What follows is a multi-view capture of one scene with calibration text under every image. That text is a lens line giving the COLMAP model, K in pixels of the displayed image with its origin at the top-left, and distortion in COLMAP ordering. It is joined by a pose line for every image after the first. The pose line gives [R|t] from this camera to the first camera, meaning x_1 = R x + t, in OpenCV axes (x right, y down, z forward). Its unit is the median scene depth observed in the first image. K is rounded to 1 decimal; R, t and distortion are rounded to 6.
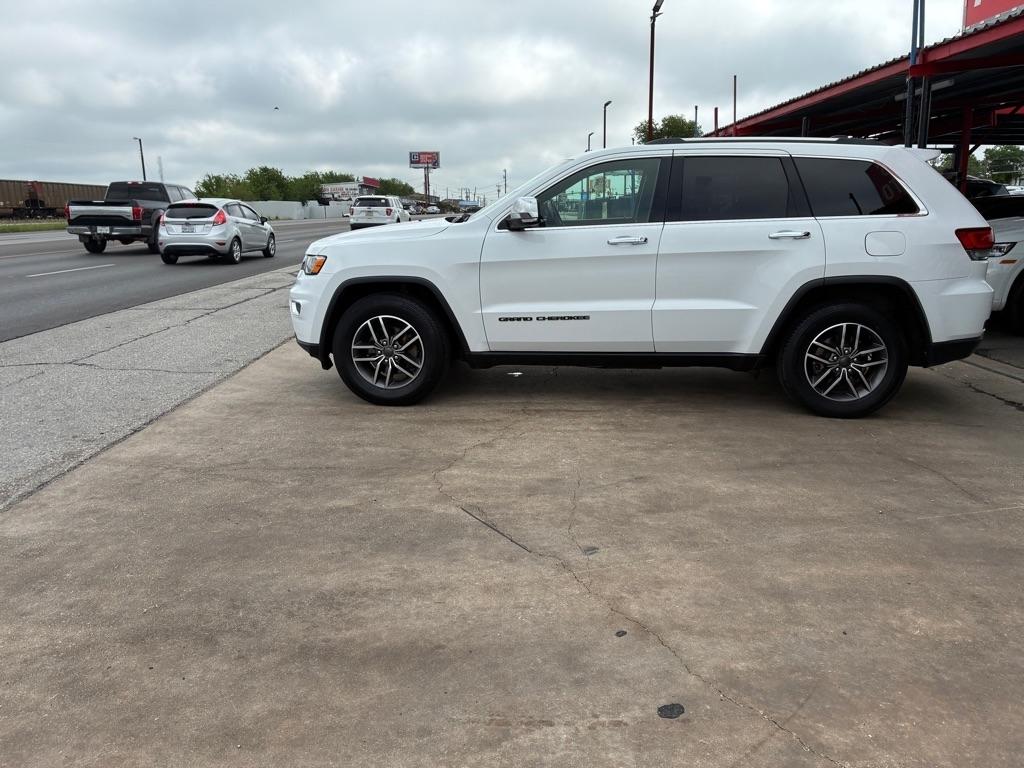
lens RADIAL K [[772.6, 0, 503.3], [0, 772.6, 385.8], [0, 0, 1]] dist [0.049851, -0.060232]
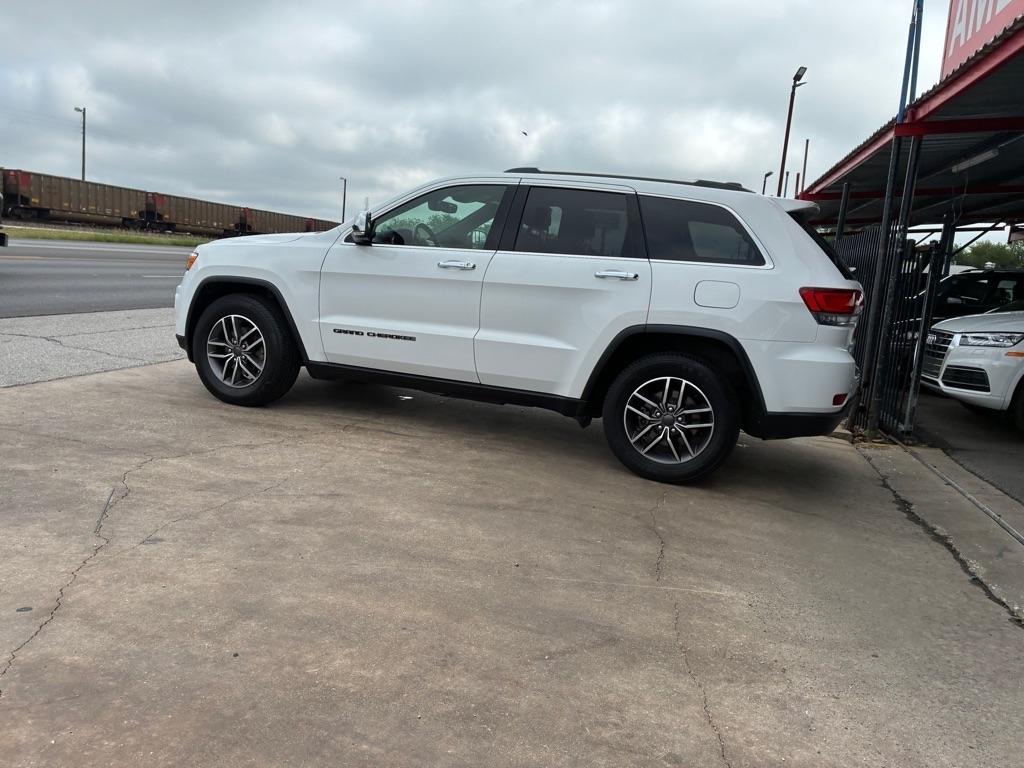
lens RADIAL K [[772.6, 0, 505.7], [0, 772.6, 379.5], [0, 0, 1]] dist [0.049851, -0.060232]
pose [[0.969547, 0.128550, -0.208454, 0.441667], [-0.144786, 0.987357, -0.064530, 0.008558], [0.197524, 0.092746, 0.975901, 0.078825]]
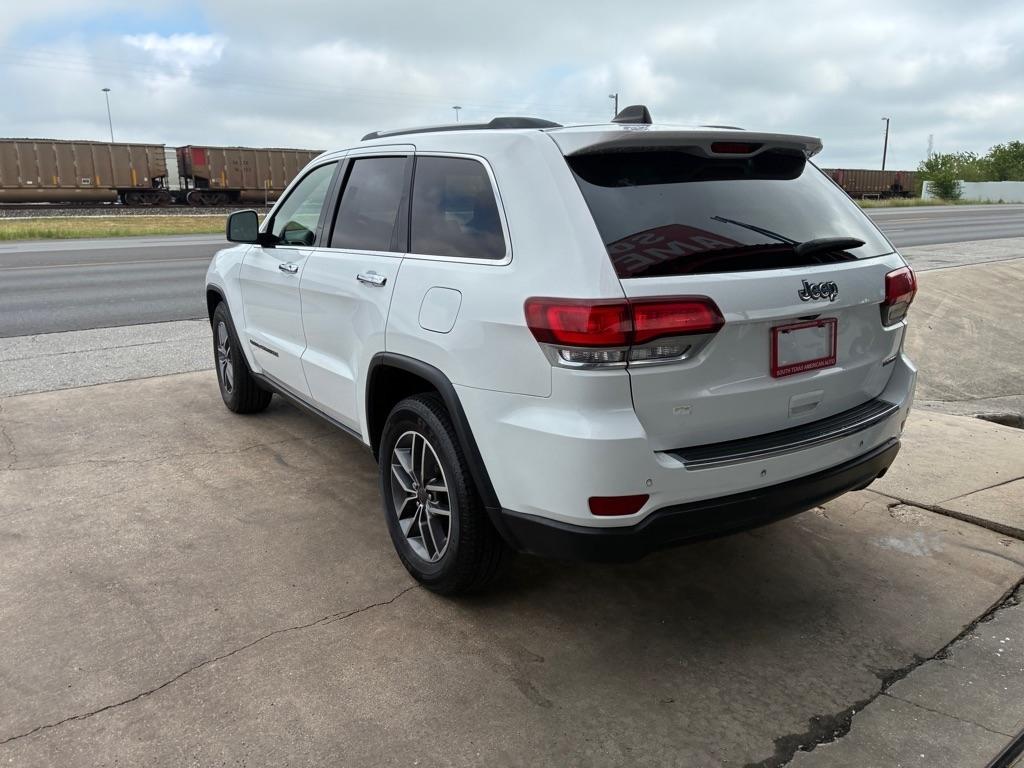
lens RADIAL K [[772.6, 0, 505.0], [0, 772.6, 382.9], [0, 0, 1]] dist [0.049851, -0.060232]
pose [[0.626306, 0.186548, -0.756928, 0.928104], [-0.171689, 0.980114, 0.099493, -0.188860], [0.760437, 0.067643, 0.645880, 0.660469]]
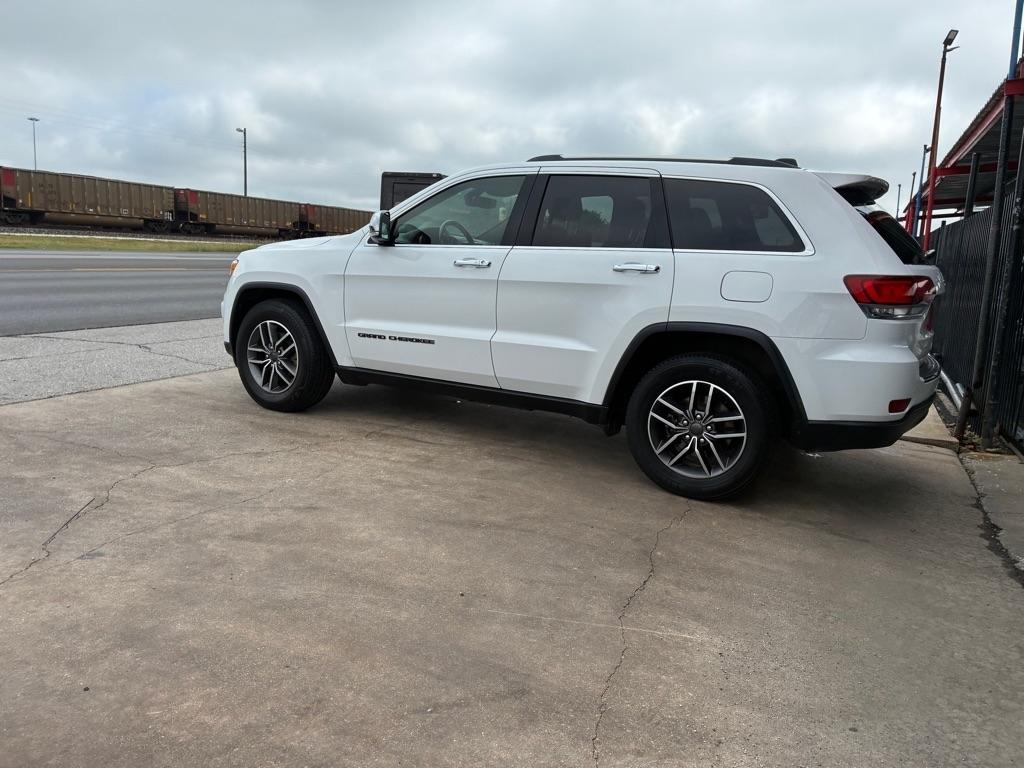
lens RADIAL K [[772.6, 0, 510.6], [0, 772.6, 385.6], [0, 0, 1]] dist [0.049851, -0.060232]
pose [[0.918147, 0.124678, -0.376115, 0.564914], [-0.145756, 0.988924, -0.027994, -0.024578], [0.368459, 0.080524, 0.926150, 0.181970]]
